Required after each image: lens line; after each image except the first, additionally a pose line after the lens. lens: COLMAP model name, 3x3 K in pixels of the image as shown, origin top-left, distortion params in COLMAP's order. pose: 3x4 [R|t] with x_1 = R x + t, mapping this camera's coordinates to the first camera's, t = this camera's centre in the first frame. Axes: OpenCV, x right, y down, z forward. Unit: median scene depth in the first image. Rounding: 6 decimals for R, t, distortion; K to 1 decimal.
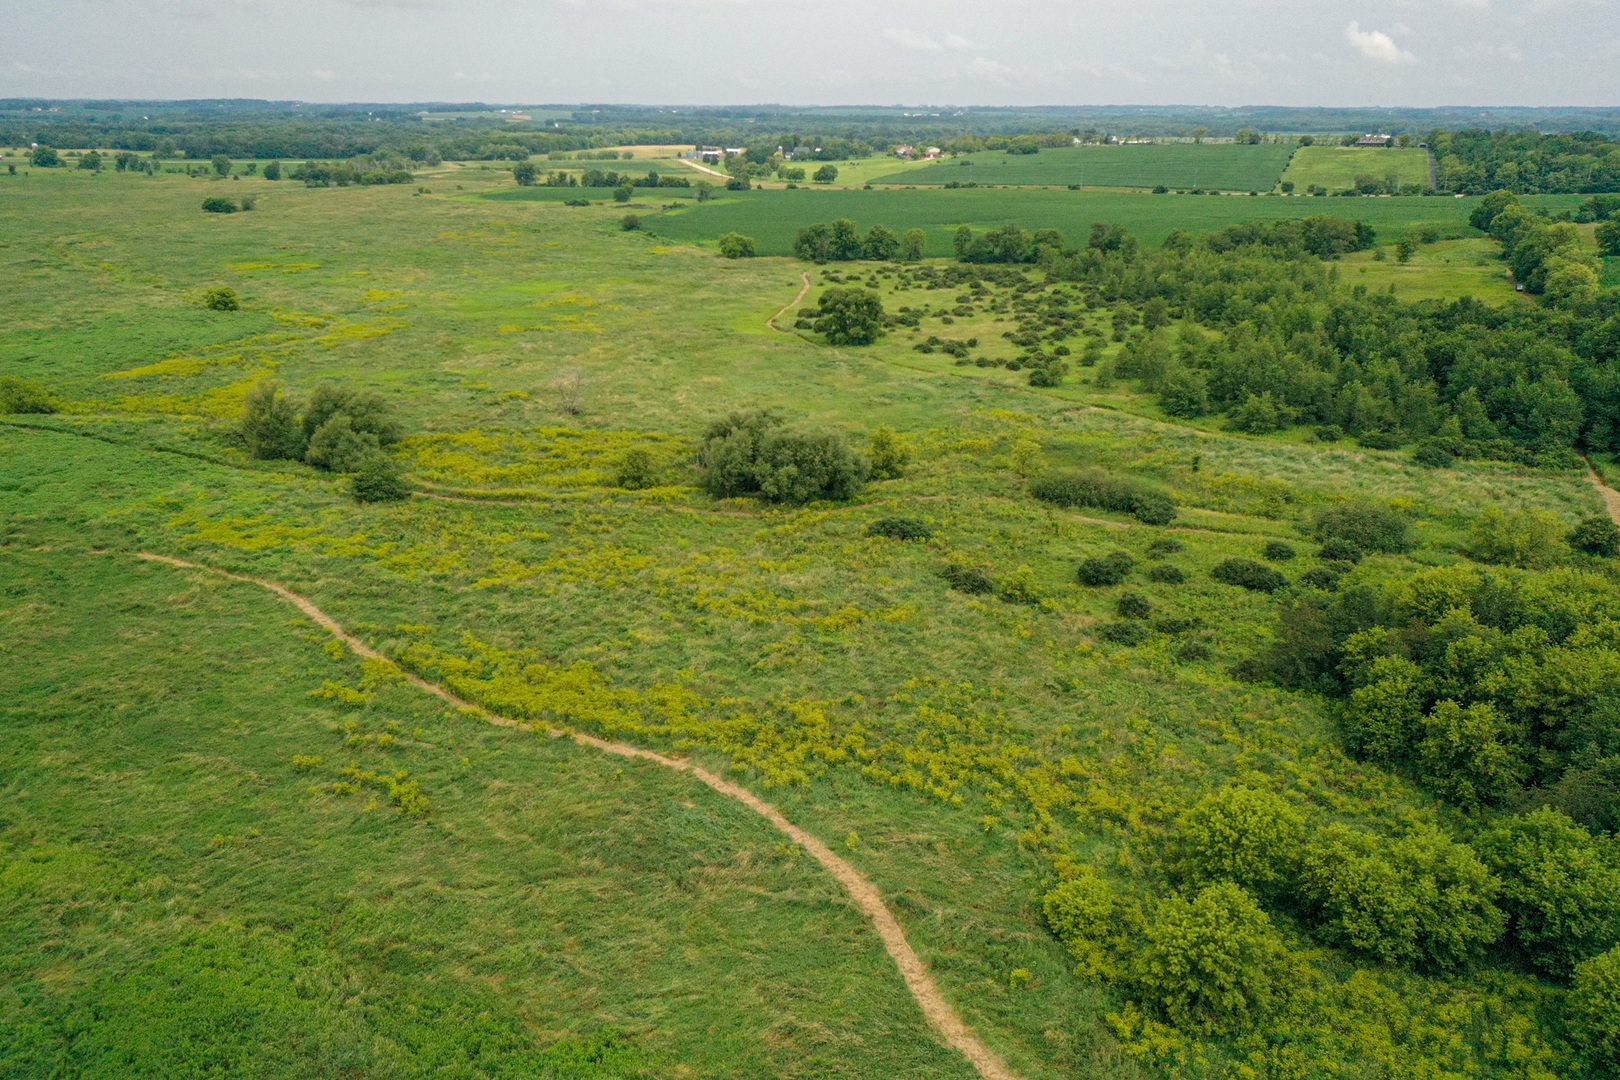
lens RADIAL K [[1271.8, 0, 810.0], [0, 1271.8, 540.0], [0, 0, 1]] dist [0.005852, -0.006912]
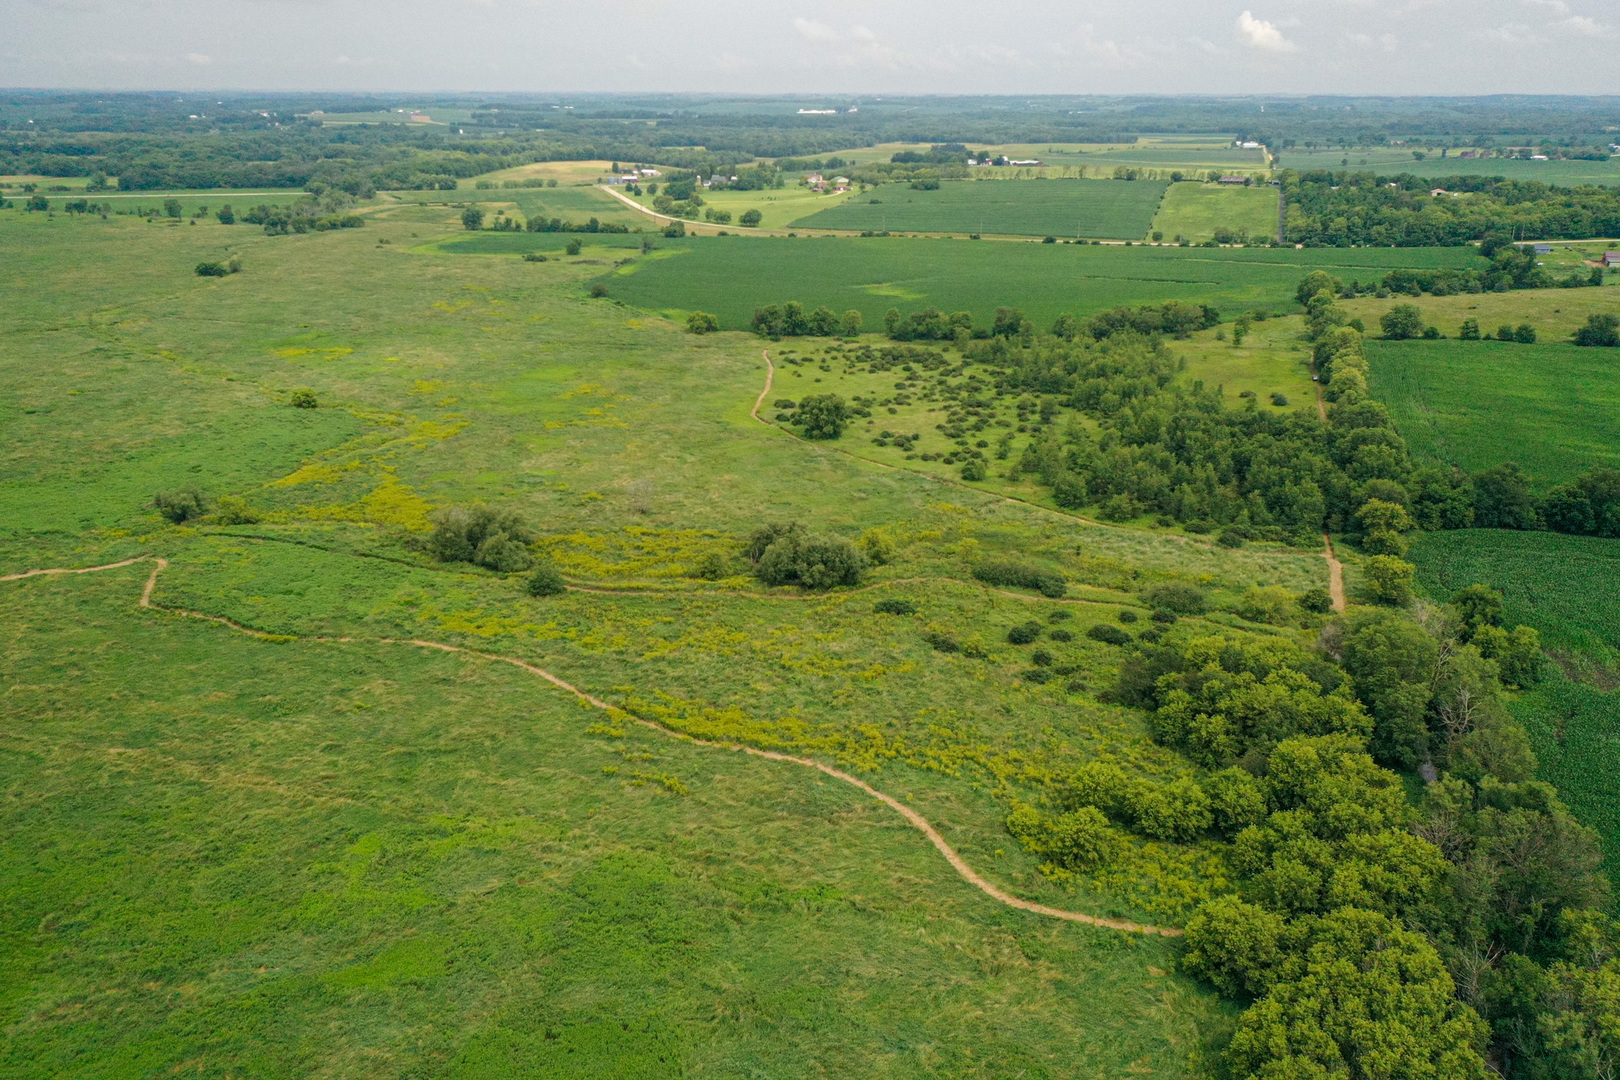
lens RADIAL K [[1271.8, 0, 810.0], [0, 1271.8, 540.0], [0, 0, 1]] dist [0.005852, -0.006912]
pose [[0.996673, -0.028852, 0.076221, -0.171148], [0.027913, 0.999521, 0.013356, -0.129720], [-0.076570, -0.011183, 0.997001, -0.636295]]
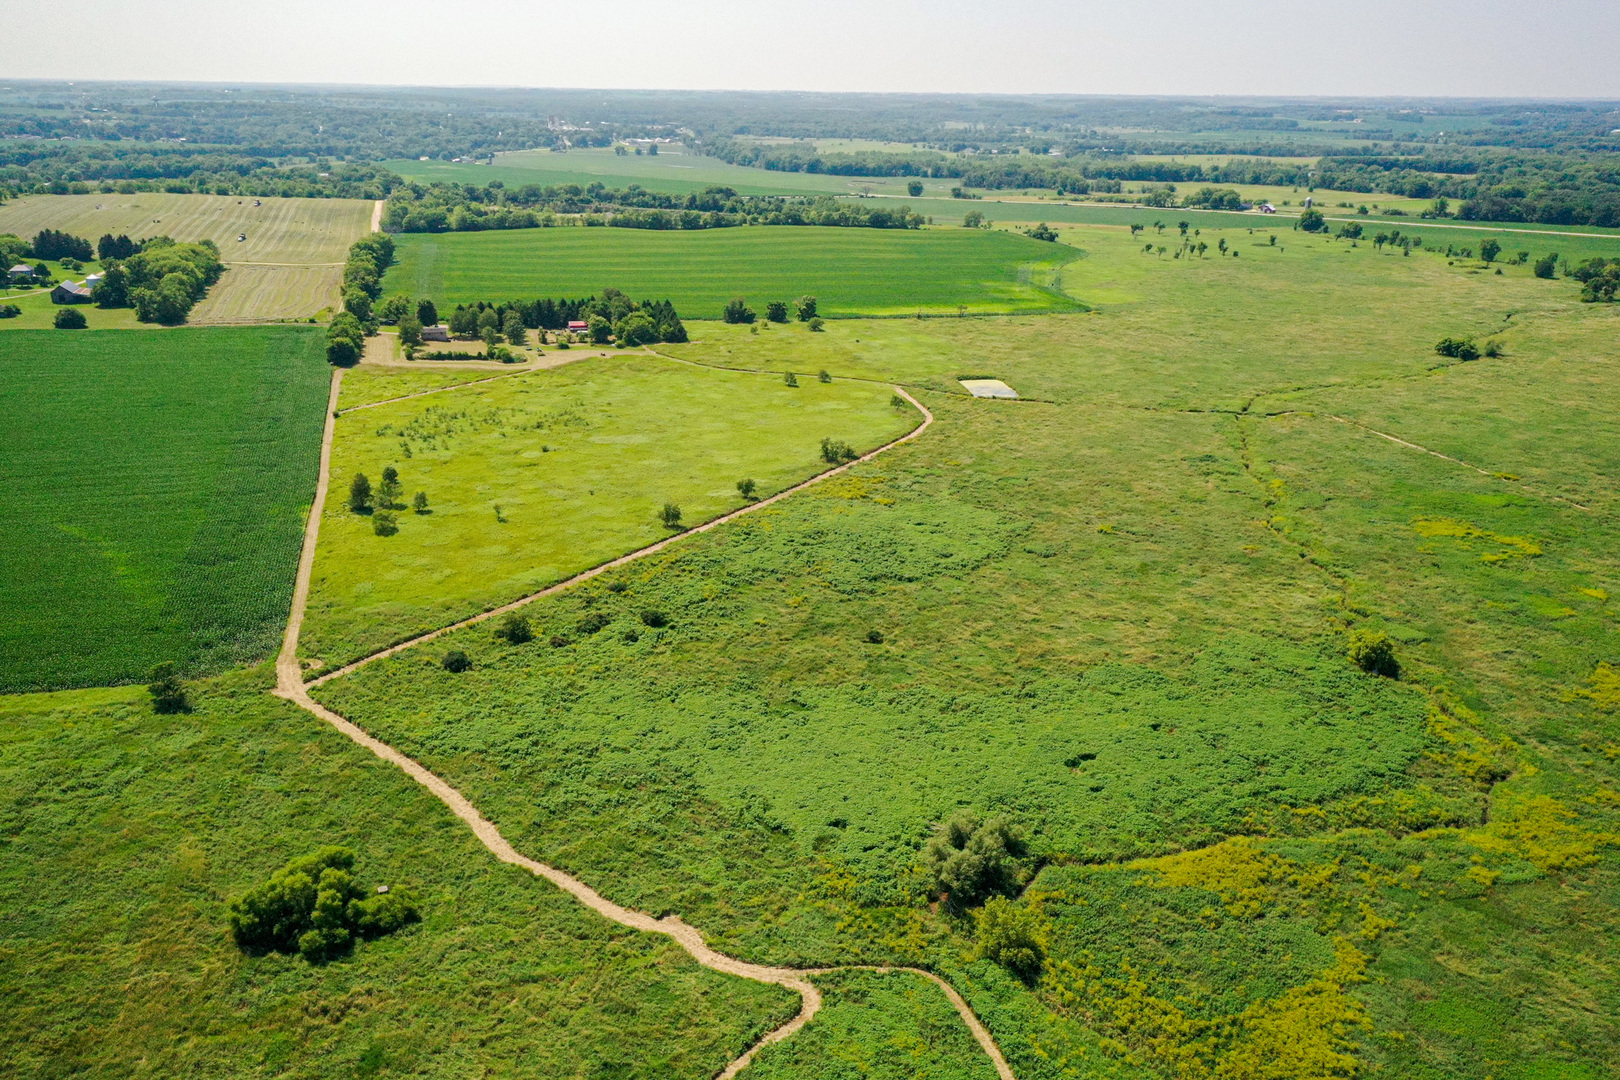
lens RADIAL K [[1271.8, 0, 810.0], [0, 1271.8, 540.0], [0, 0, 1]] dist [0.005852, -0.006912]
pose [[0.618360, 0.253434, -0.743910, -0.320398], [-0.250391, 0.960781, 0.119186, -0.607090], [0.744940, 0.112569, 0.657565, 0.651992]]
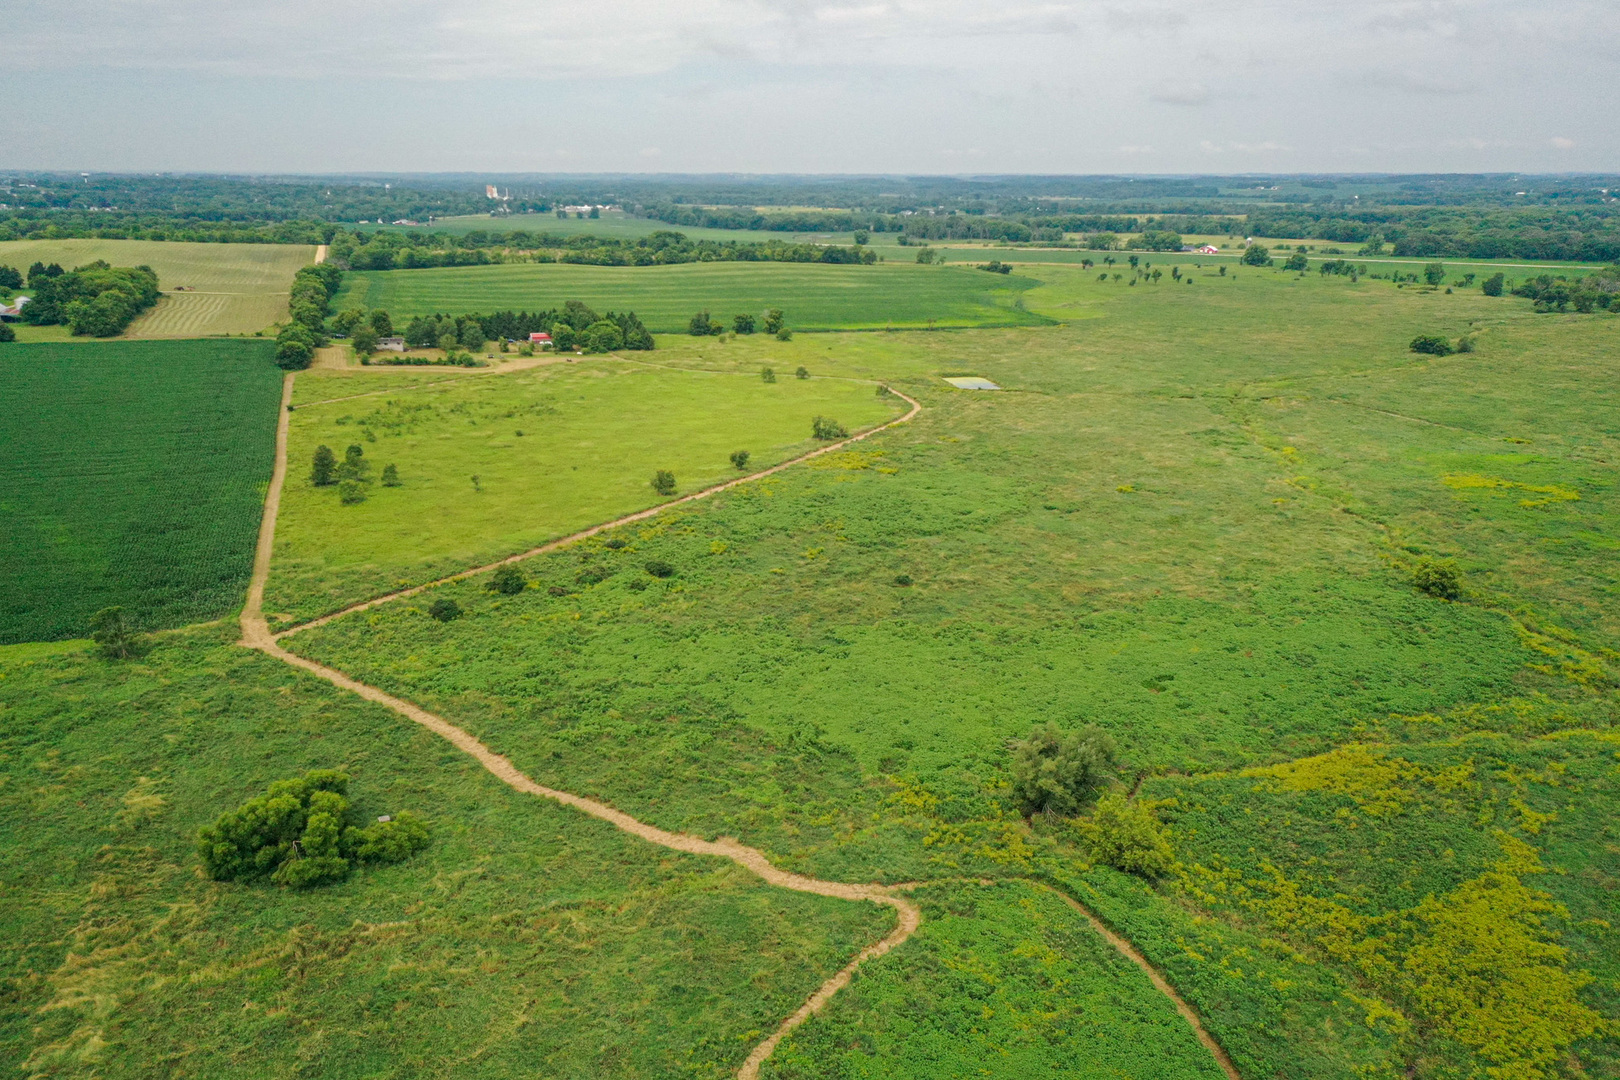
lens RADIAL K [[1265.6, 0, 810.0], [0, 1265.6, 540.0], [0, 0, 1]] dist [0.002506, -0.000539]
pose [[0.658577, 0.196647, -0.726365, -0.467163], [-0.232121, 0.971270, 0.052491, -0.394602], [0.715818, 0.134036, 0.685302, 0.700745]]
